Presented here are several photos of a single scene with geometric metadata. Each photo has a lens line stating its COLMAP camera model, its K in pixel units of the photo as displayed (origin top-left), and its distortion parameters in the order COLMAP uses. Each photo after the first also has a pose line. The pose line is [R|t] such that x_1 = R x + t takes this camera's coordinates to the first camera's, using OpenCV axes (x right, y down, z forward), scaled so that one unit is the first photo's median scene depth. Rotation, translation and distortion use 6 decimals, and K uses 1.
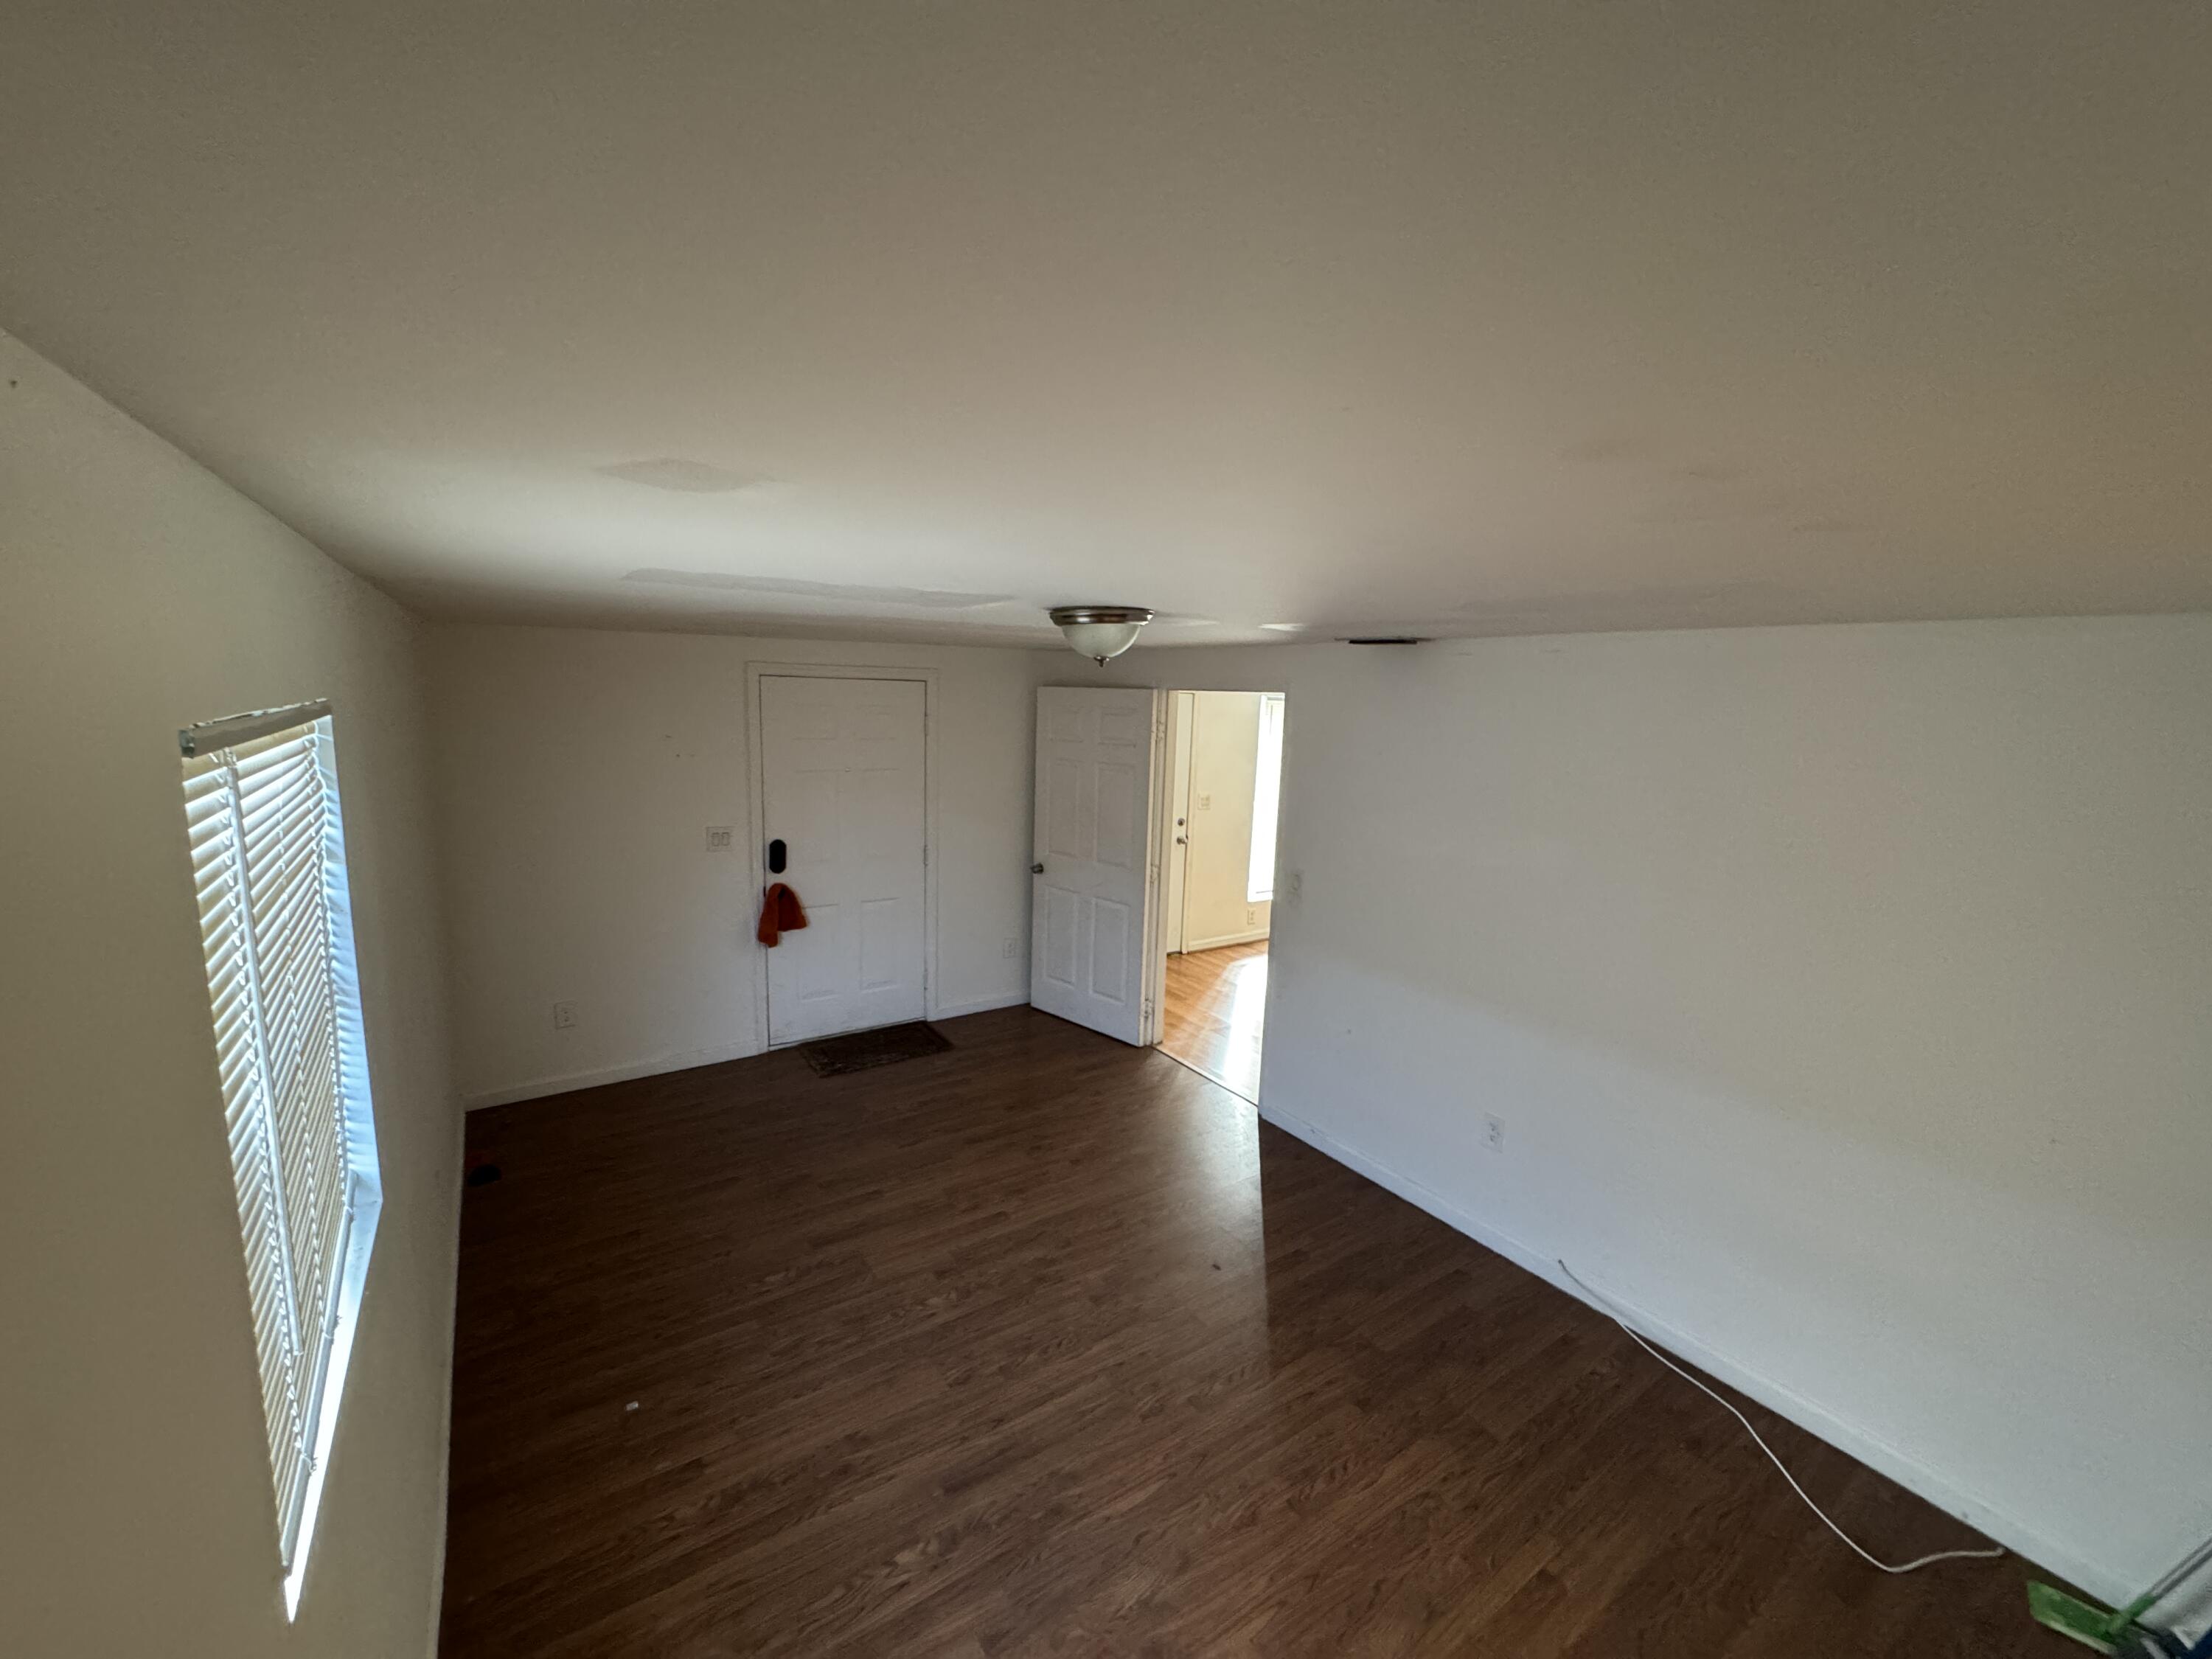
lens RADIAL K [[882.9, 0, 1104.9], [0, 882.9, 828.5], [0, 0, 1]] dist [0.002681, -0.000645]
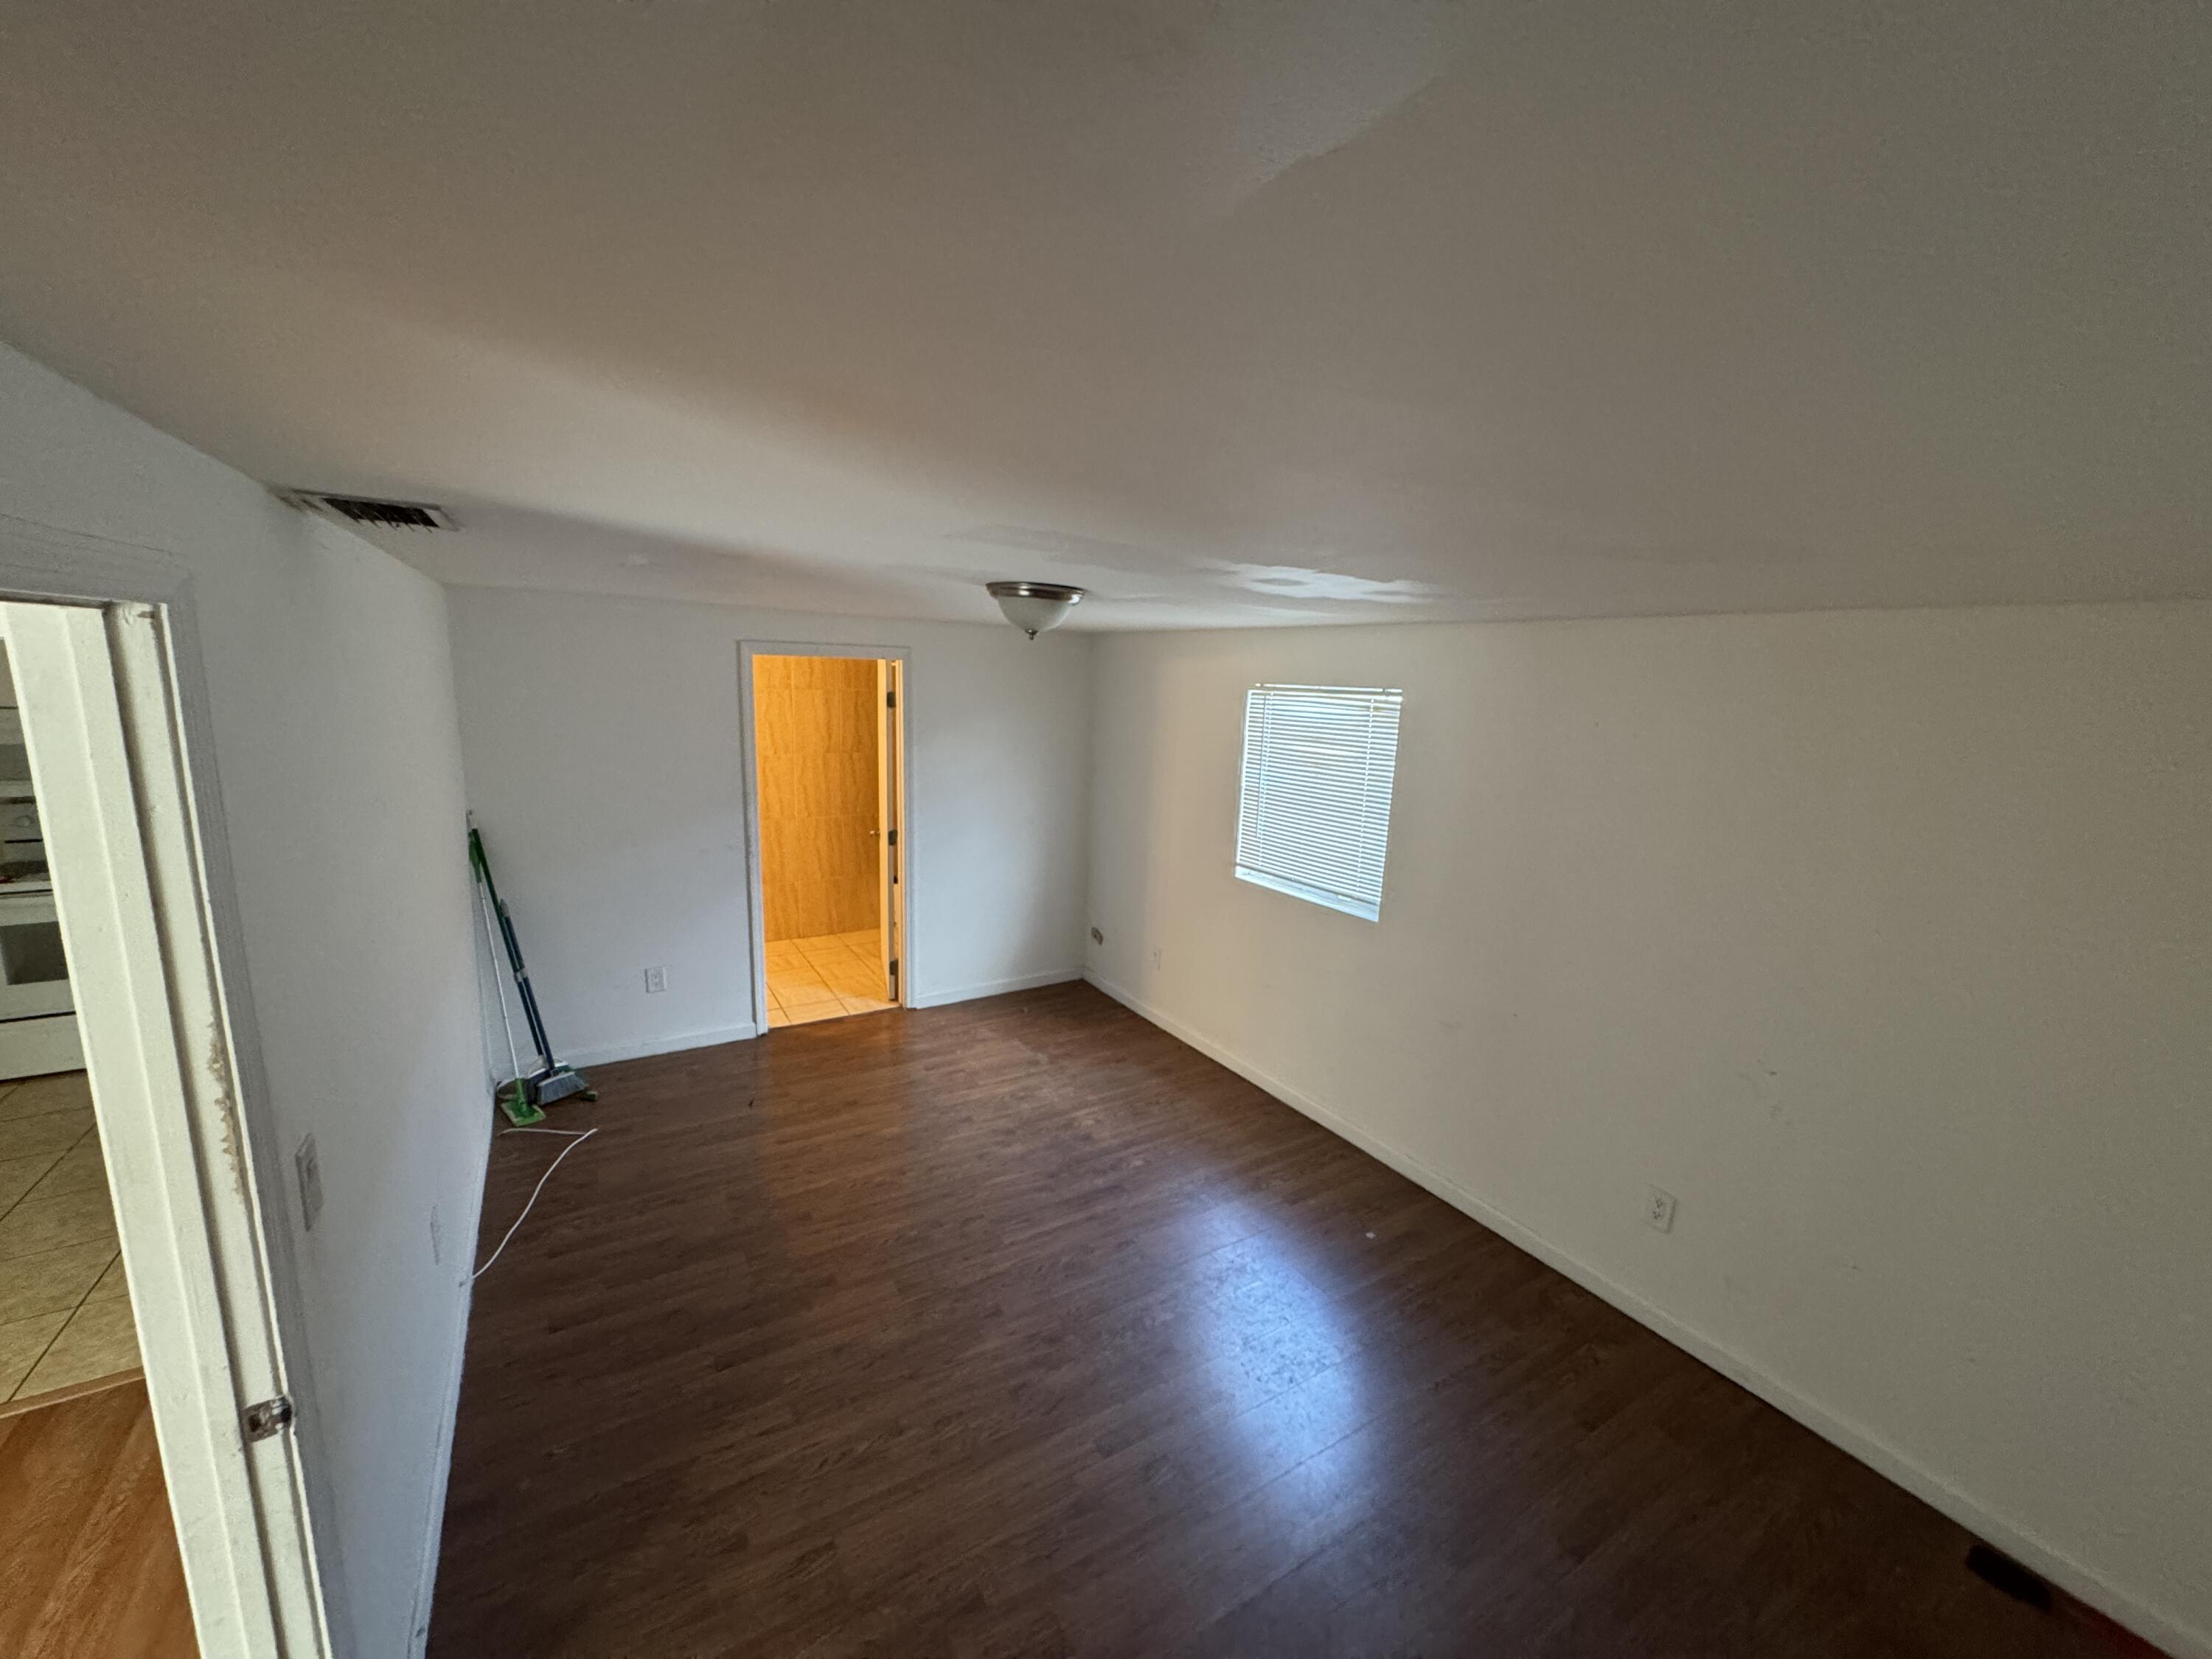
lens RADIAL K [[882.9, 0, 1107.1], [0, 882.9, 830.1], [0, 0, 1]] dist [0.002681, -0.000645]
pose [[-0.996602, -0.072152, 0.039720, -0.156556], [-0.055104, 0.942537, 0.329527, -0.323364], [-0.061213, 0.326219, -0.943310, 2.084994]]
